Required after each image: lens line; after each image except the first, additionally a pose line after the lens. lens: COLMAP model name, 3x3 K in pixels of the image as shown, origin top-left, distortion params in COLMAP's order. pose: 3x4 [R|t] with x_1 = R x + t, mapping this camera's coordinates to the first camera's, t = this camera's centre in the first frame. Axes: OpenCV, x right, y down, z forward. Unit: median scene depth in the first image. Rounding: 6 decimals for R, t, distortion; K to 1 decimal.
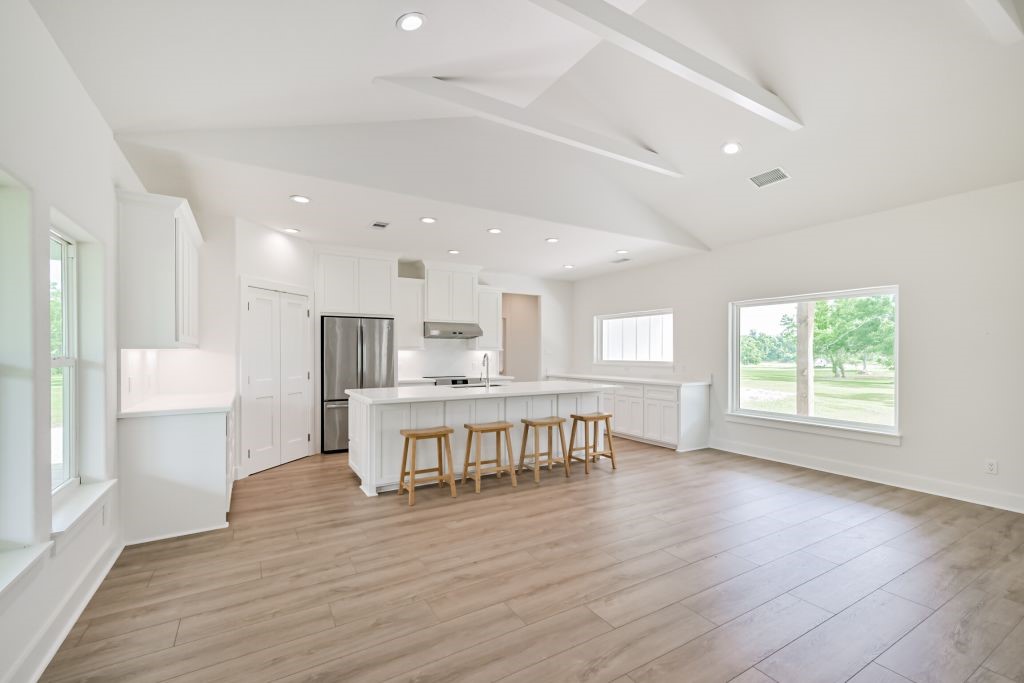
lens RADIAL K [[436.9, 0, 518.9], [0, 436.9, 351.2], [0, 0, 1]] dist [0.009705, 0.001451]
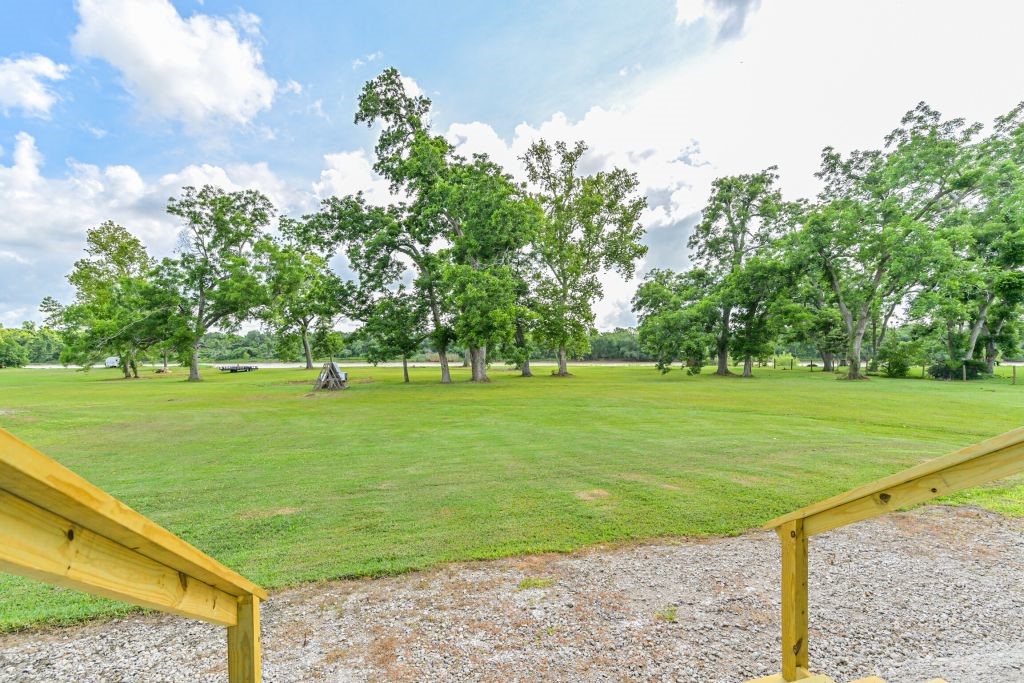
lens RADIAL K [[447.6, 0, 515.6], [0, 447.6, 359.7], [0, 0, 1]] dist [0.003776, 0.000850]
pose [[0.257743, -0.026159, 0.965859, 0.101021], [0.005583, 0.999657, 0.025584, 0.007047], [-0.966197, -0.001202, 0.257800, 0.069500]]
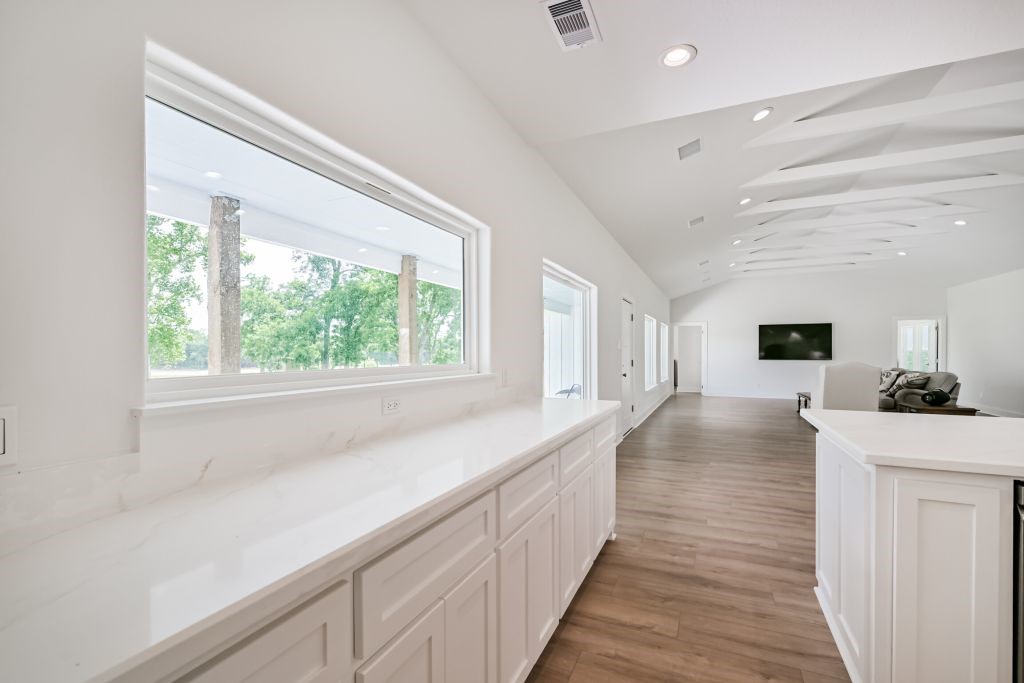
lens RADIAL K [[447.6, 0, 509.8], [0, 447.6, 356.0], [0, 0, 1]] dist [0.003776, 0.000850]
pose [[-0.563485, -0.008154, 0.826086, 0.002747], [0.000889, 0.999945, 0.010476, 0.001466], [-0.826126, 0.006638, -0.563447, 0.125046]]
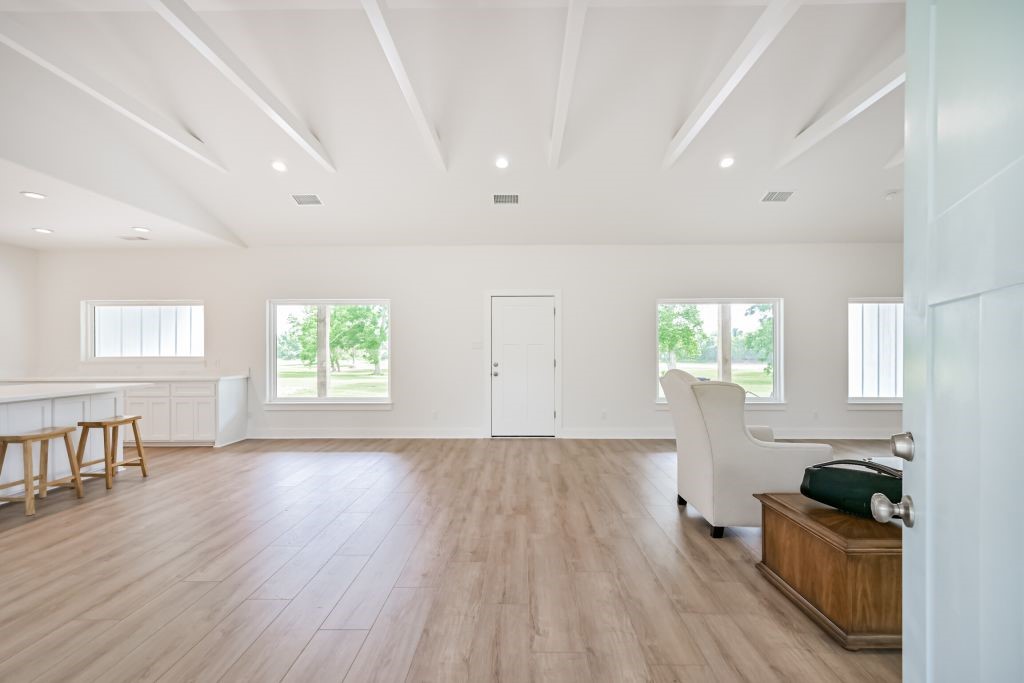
lens RADIAL K [[447.6, 0, 511.6], [0, 447.6, 348.2], [0, 0, 1]] dist [0.003776, 0.000850]
pose [[0.533698, -0.000236, 0.845675, -0.015606], [0.002247, 0.999997, -0.001139, 0.001433], [-0.845672, 0.002508, 0.533697, -0.012638]]
